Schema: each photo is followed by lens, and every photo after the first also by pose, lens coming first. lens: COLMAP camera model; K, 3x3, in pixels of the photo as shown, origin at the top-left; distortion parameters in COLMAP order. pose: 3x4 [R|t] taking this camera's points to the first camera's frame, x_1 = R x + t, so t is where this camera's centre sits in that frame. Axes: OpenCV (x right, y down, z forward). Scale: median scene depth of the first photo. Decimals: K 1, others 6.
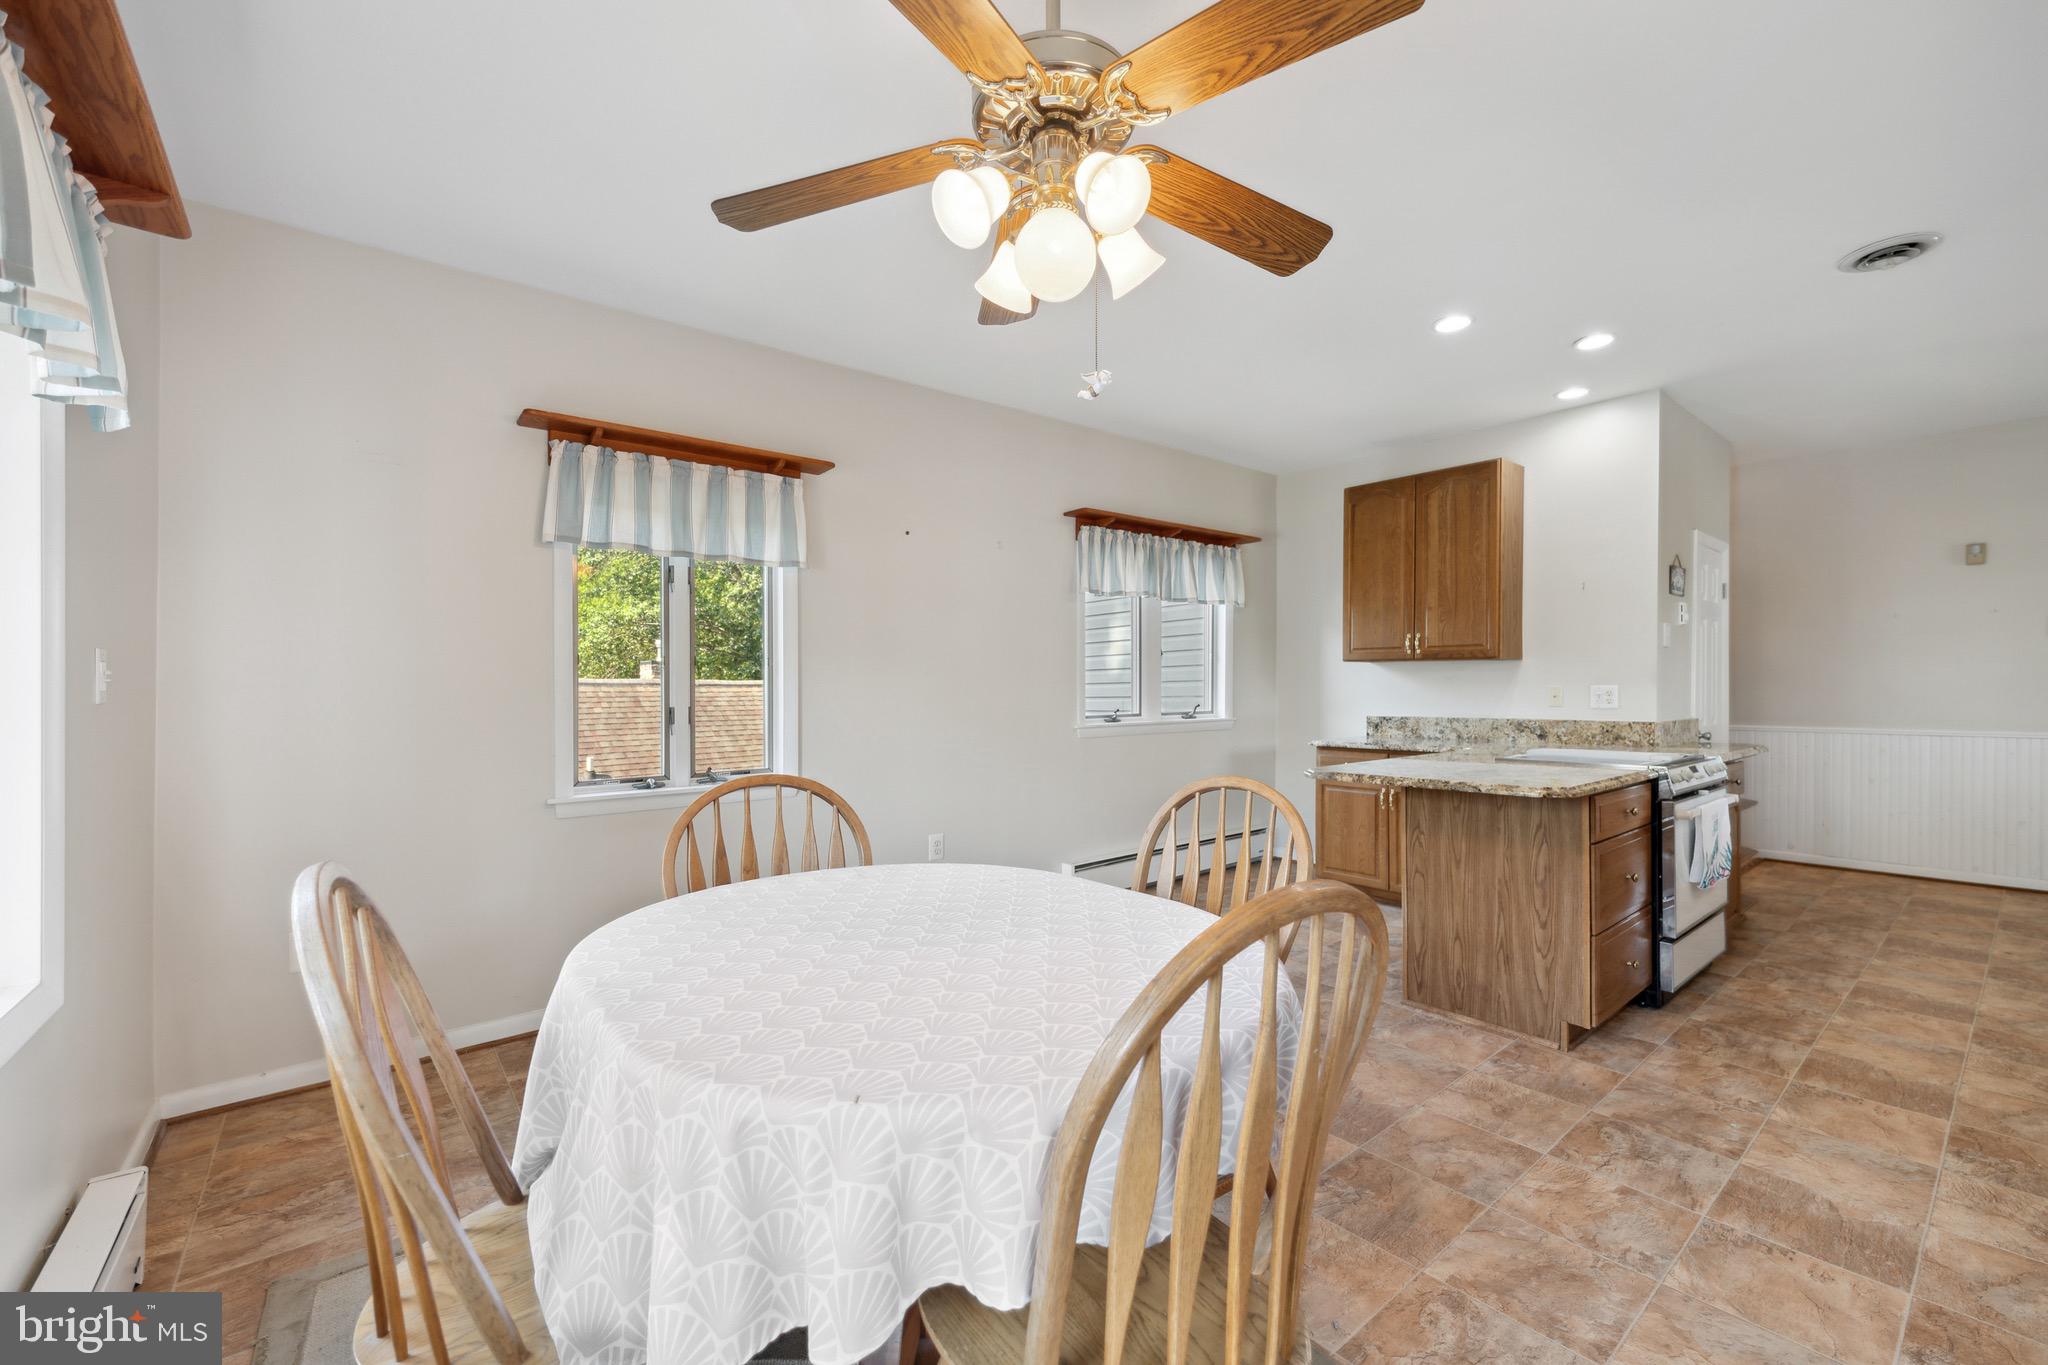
lens RADIAL K [[830.2, 0, 1044.4], [0, 830.2, 697.8], [0, 0, 1]] dist [0.000816, -0.000057]
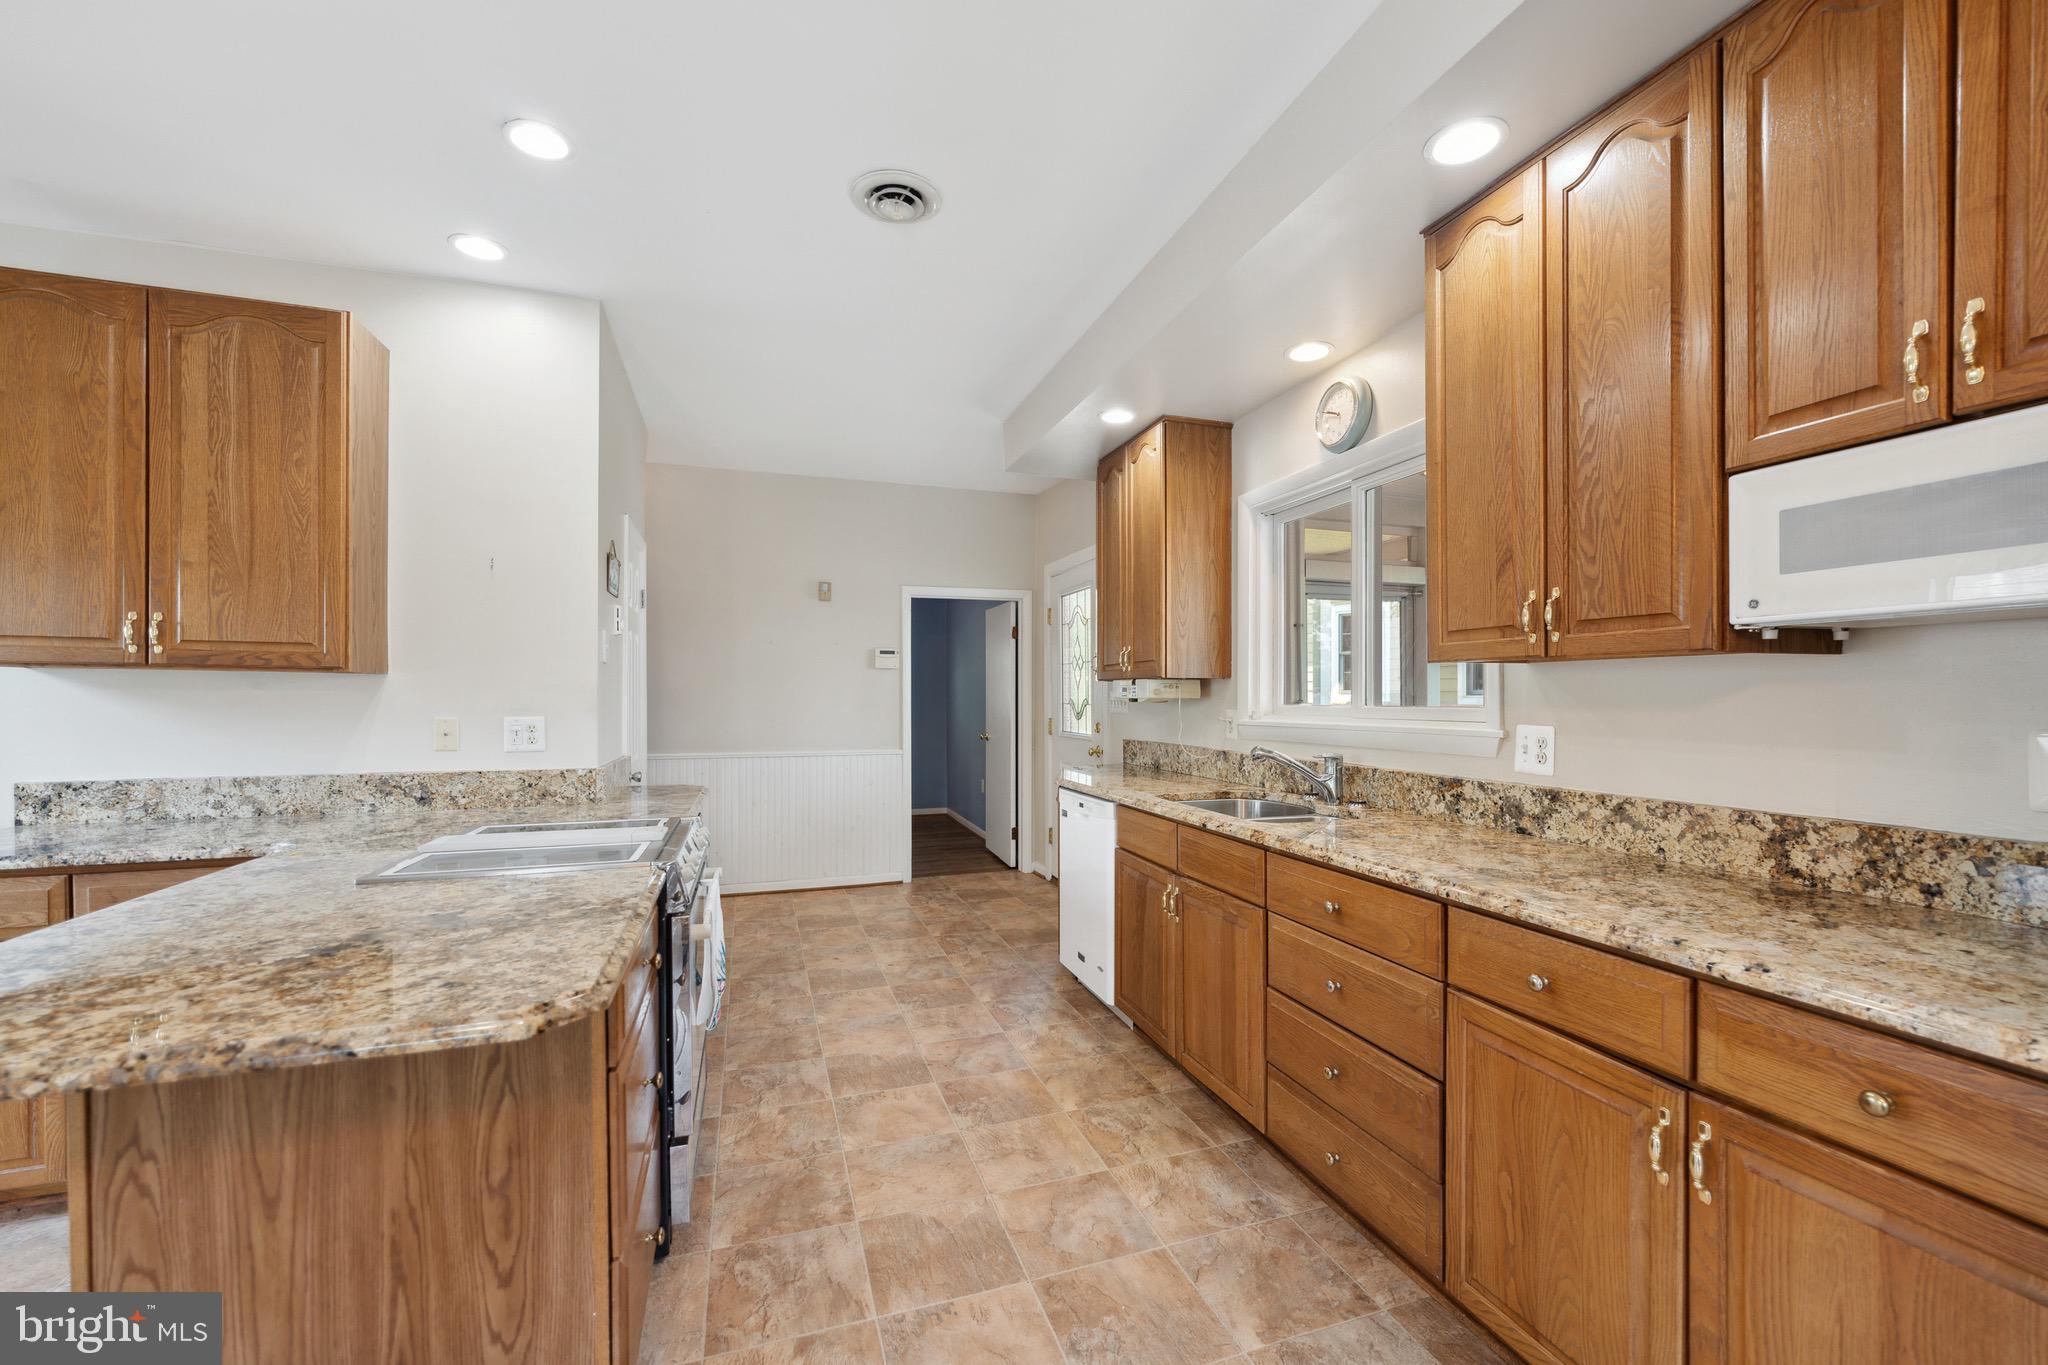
lens RADIAL K [[845.7, 0, 1040.7], [0, 845.7, 705.2], [0, 0, 1]] dist [-0.001189, 0.000125]
pose [[0.347242, -0.002153, 0.937773, 0.183393], [0.008822, 0.999961, -0.000971, -0.019952], [-0.937734, 0.008611, 0.347248, 0.378482]]
